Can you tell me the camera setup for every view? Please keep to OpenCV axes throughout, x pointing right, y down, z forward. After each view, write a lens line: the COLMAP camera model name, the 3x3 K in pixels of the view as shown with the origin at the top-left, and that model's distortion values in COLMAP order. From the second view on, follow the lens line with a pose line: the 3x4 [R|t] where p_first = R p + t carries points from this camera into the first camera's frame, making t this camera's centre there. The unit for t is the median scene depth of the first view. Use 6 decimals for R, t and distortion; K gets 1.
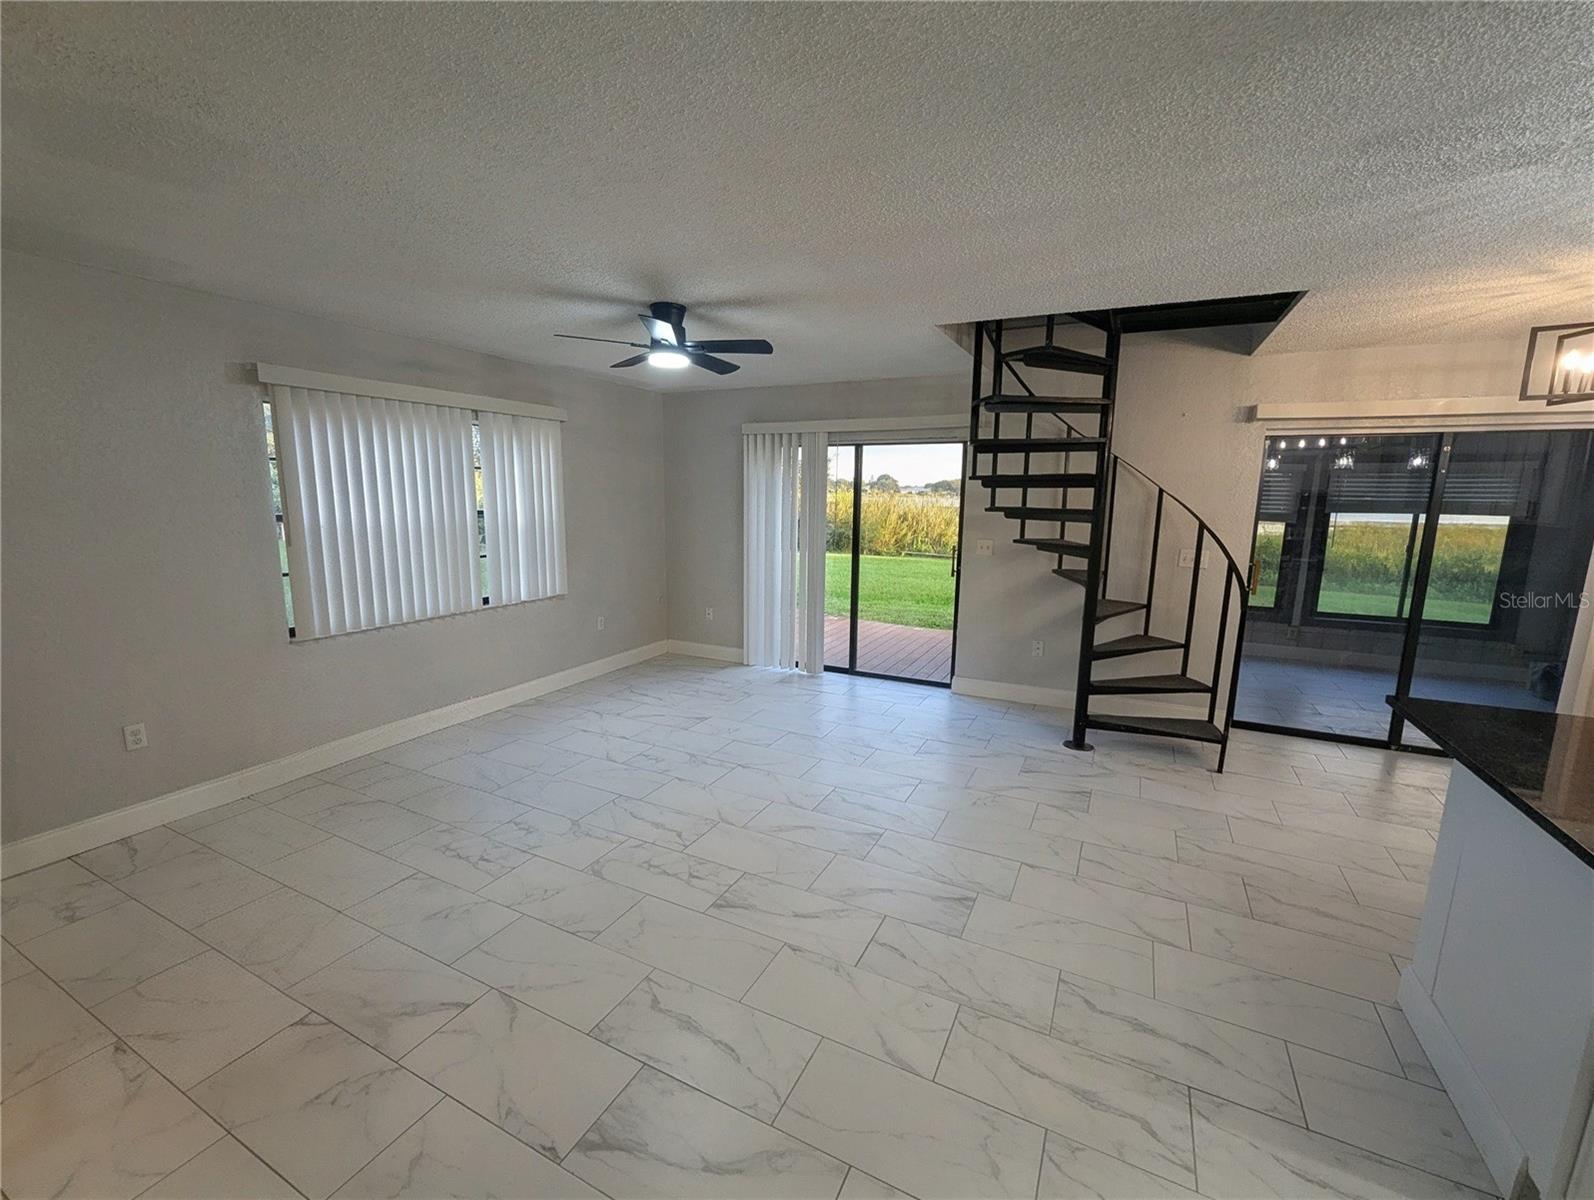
lens RADIAL K [[655.2, 0, 817.9], [0, 655.2, 602.8], [0, 0, 1]] dist [0.000966, 0.000012]
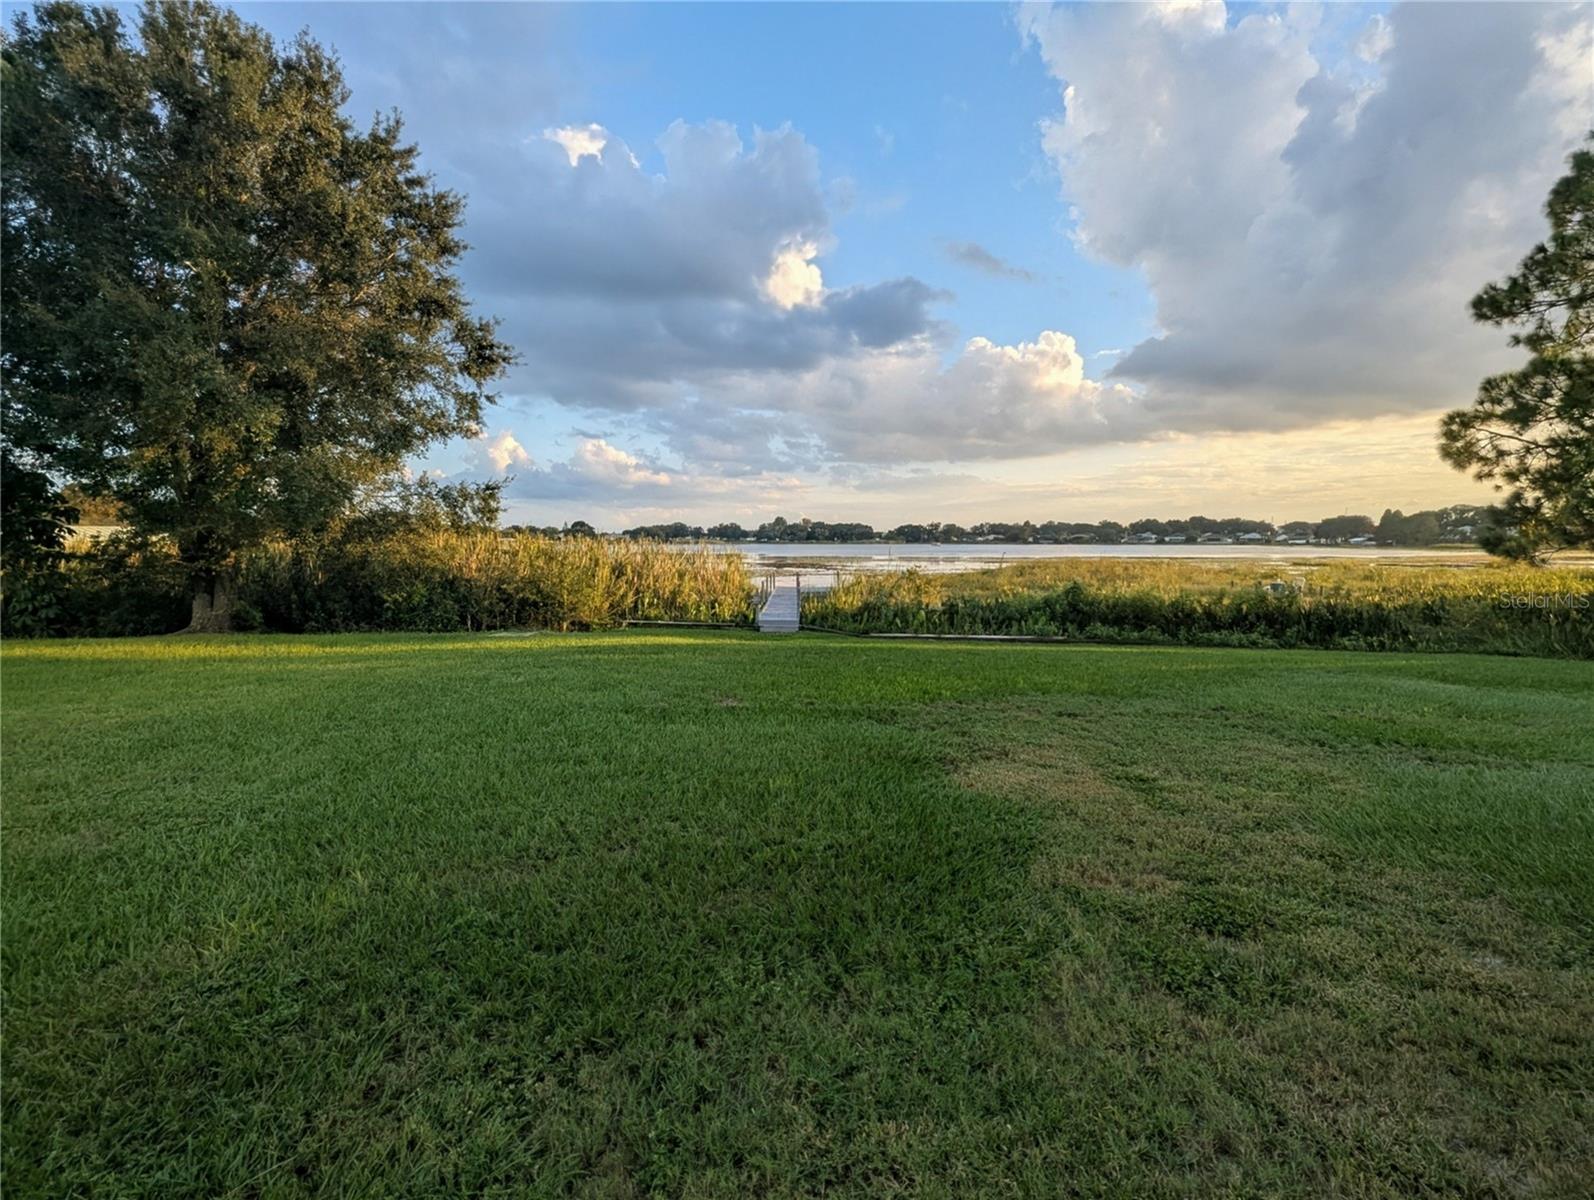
lens RADIAL K [[655.2, 0, 817.9], [0, 655.2, 602.8], [0, 0, 1]] dist [0.000966, 0.000012]
pose [[0.902196, -0.053925, 0.427943, 0.022007], [0.083392, 0.995242, -0.050397, -0.044738], [-0.423189, 0.081155, 0.902400, 0.293499]]
